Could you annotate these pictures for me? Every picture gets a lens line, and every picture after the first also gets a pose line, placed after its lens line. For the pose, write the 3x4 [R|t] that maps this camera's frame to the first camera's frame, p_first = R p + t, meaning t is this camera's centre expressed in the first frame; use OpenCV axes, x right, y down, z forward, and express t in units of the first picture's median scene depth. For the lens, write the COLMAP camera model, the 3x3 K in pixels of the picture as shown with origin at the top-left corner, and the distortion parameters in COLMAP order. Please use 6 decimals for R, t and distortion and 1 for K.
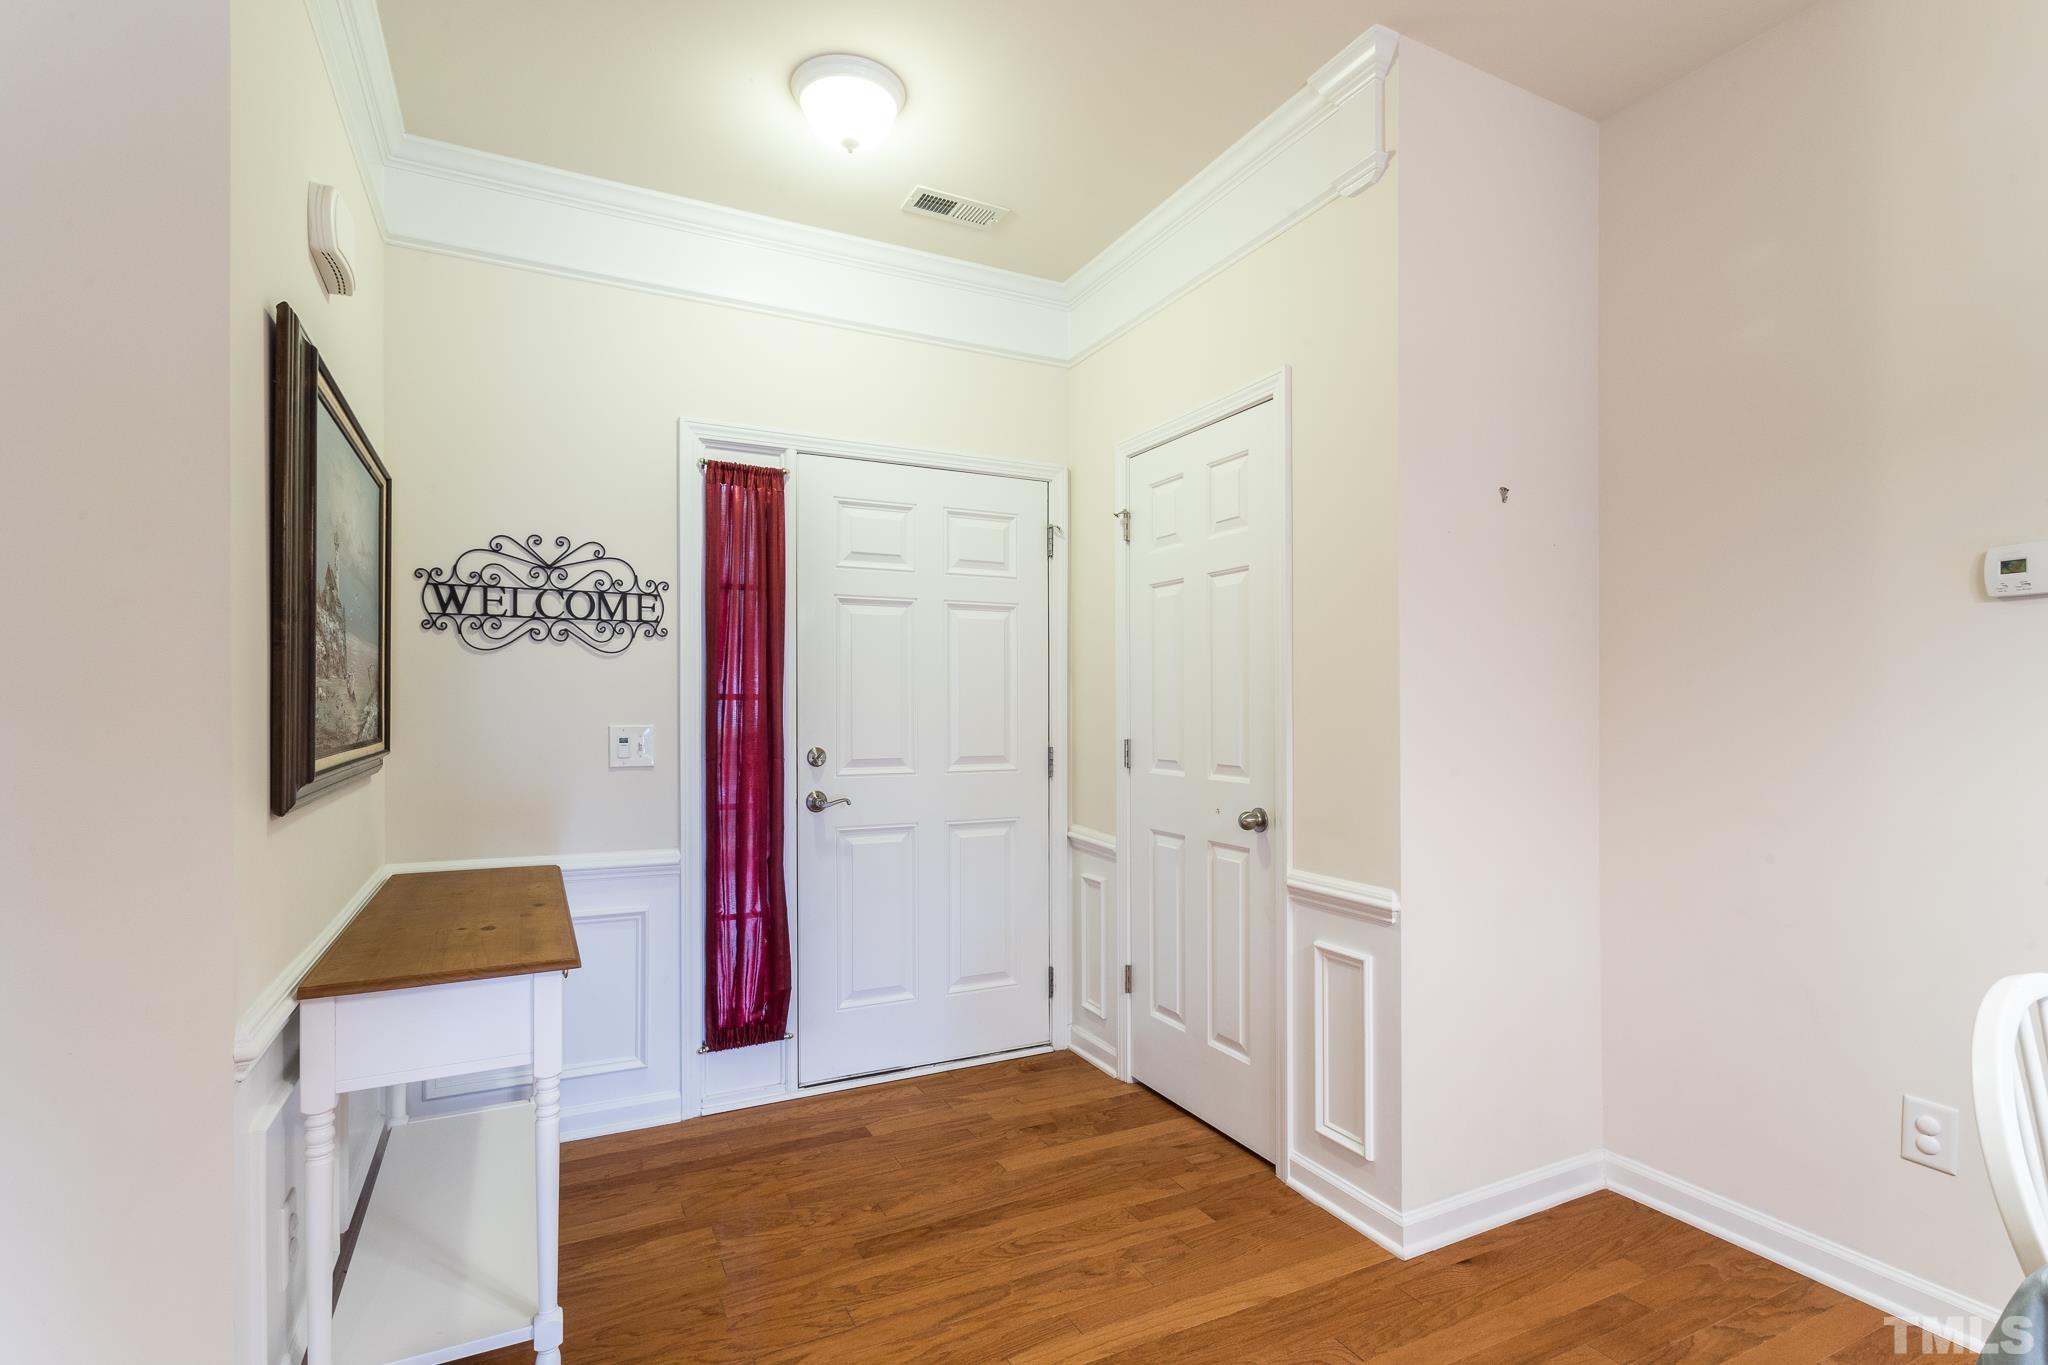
lens RADIAL K [[973.1, 0, 1022.1], [0, 973.1, 711.2], [0, 0, 1]] dist [0.001712, 0.000240]
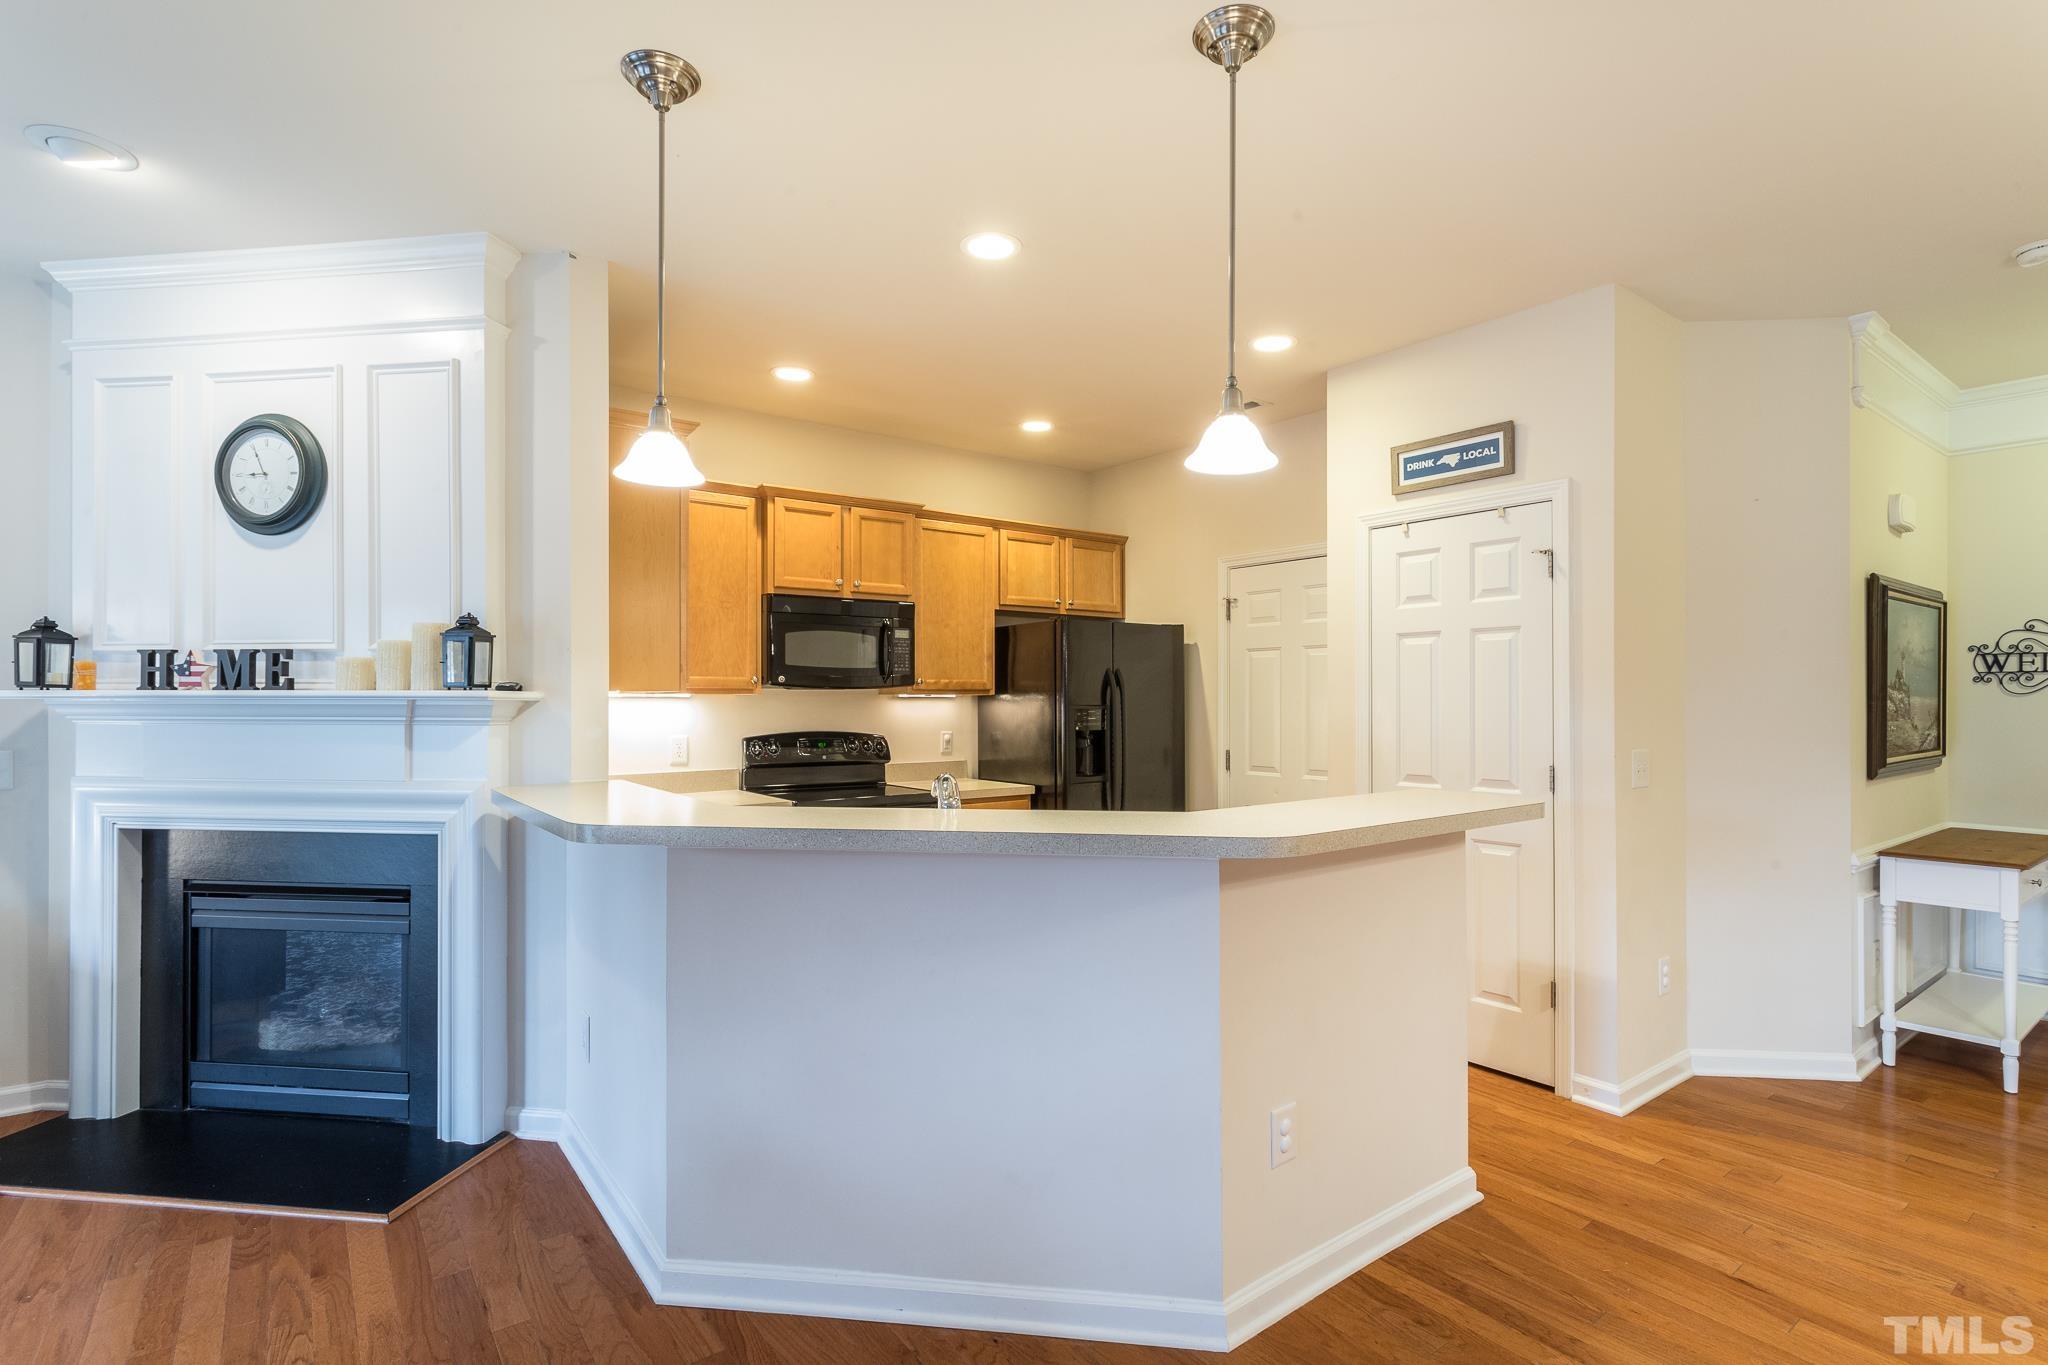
lens RADIAL K [[986.4, 0, 1025.3], [0, 986.4, 697.9], [0, 0, 1]] dist [0.002158, 0.000608]
pose [[0.176356, -0.000887, -0.984326, 0.758191], [-0.001286, 0.999999, -0.001132, -0.054515], [0.984326, 0.001465, 0.176355, -0.887573]]
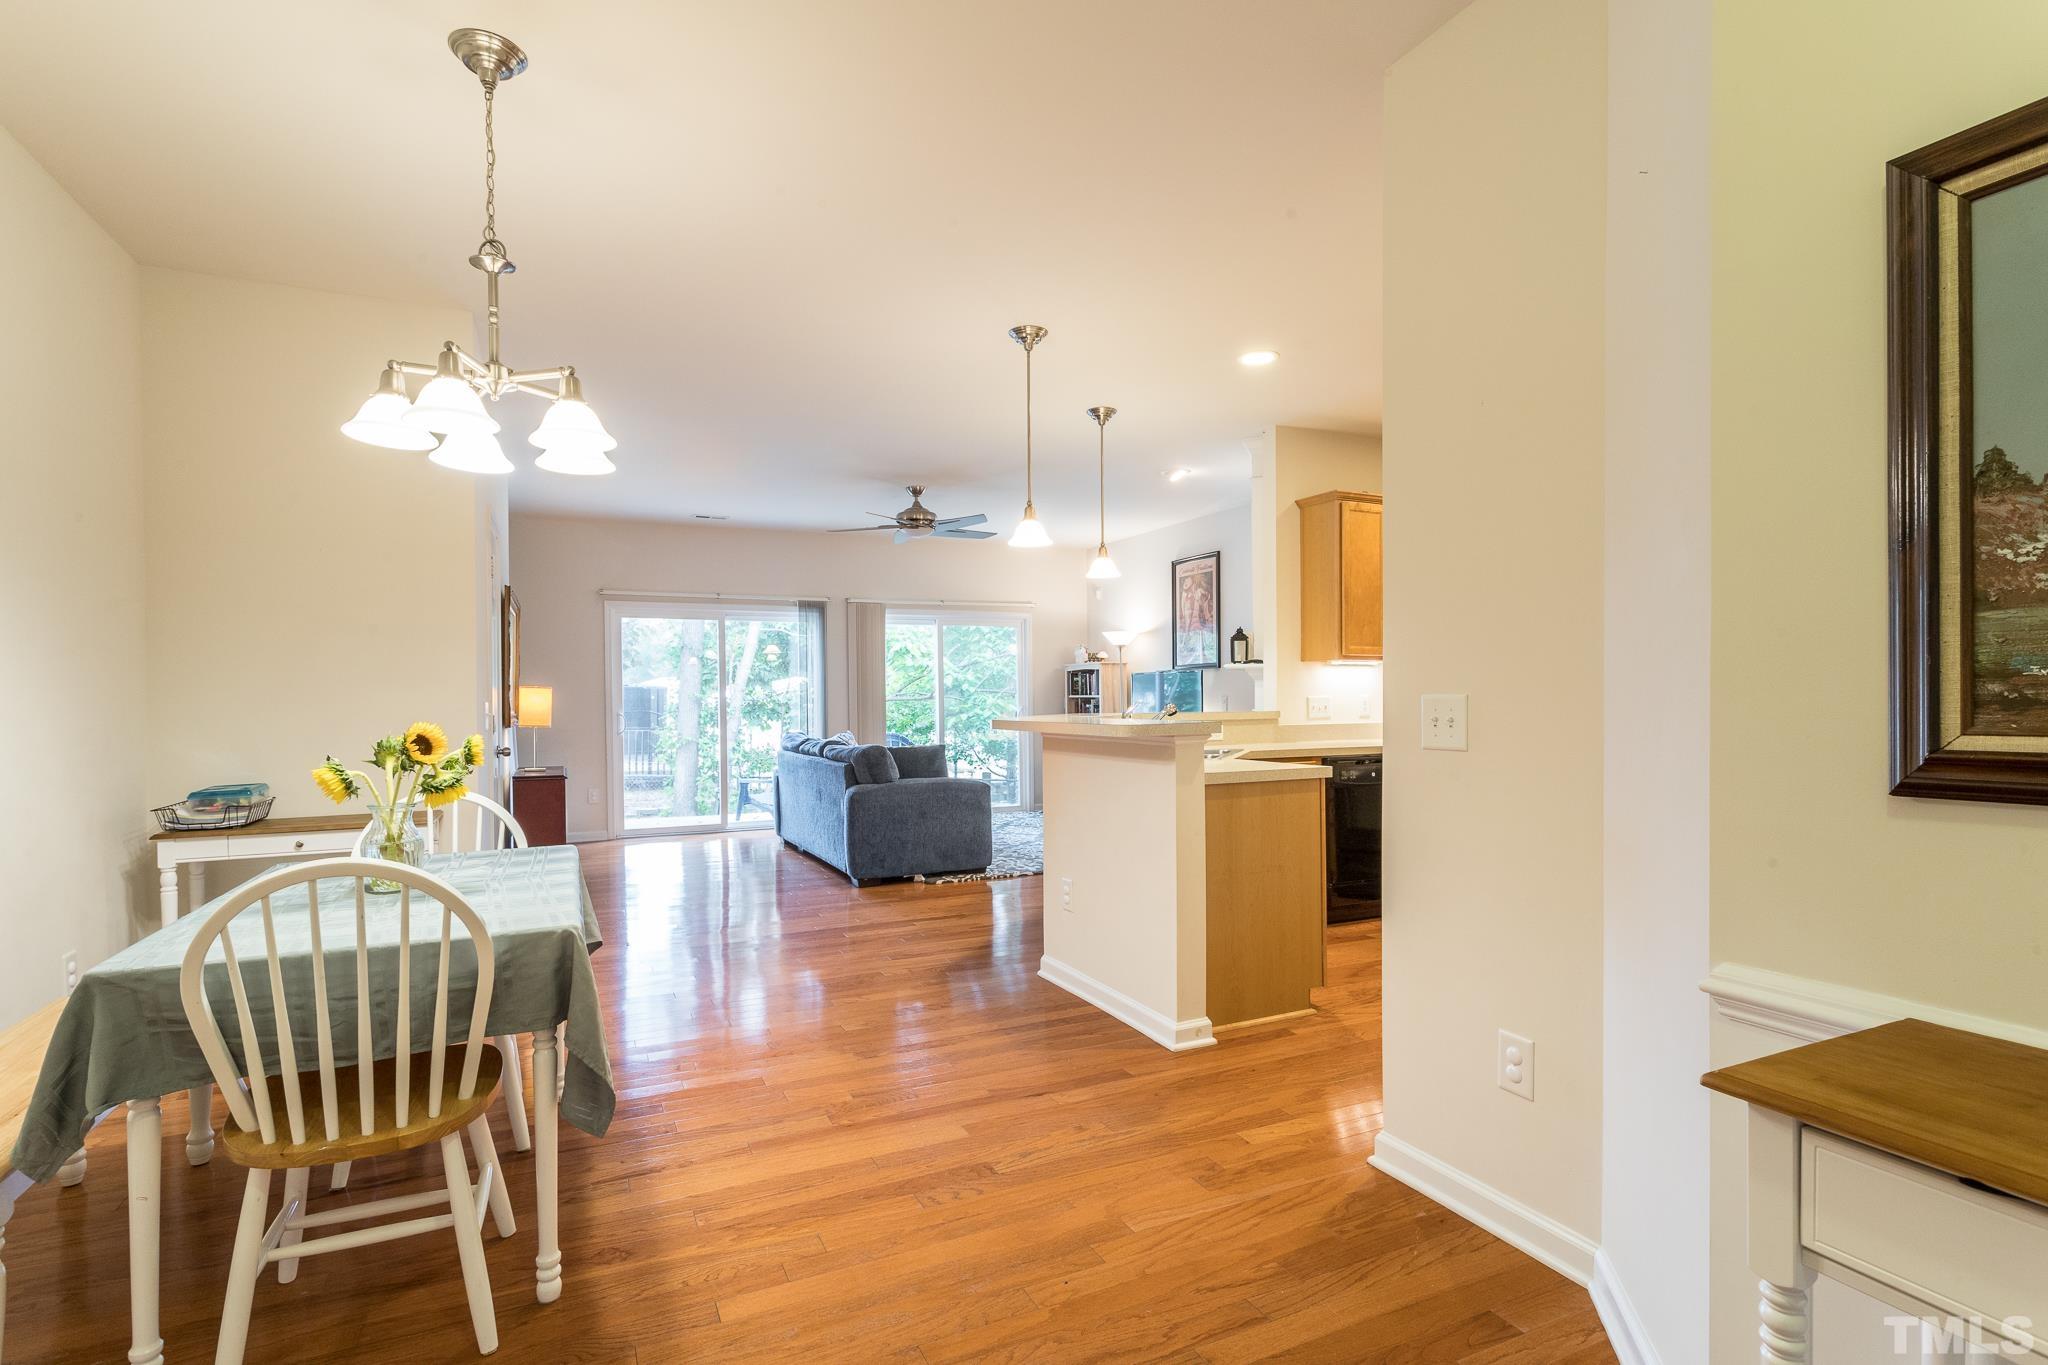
lens RADIAL K [[985.9, 0, 1035.4], [0, 985.9, 716.5], [0, 0, 1]] dist [0.001325, 0.000251]
pose [[-0.999743, 0.007235, 0.021497, -0.034738], [0.007659, 0.999777, 0.019678, 0.011490], [-0.021350, 0.019838, -0.999575, 1.048921]]
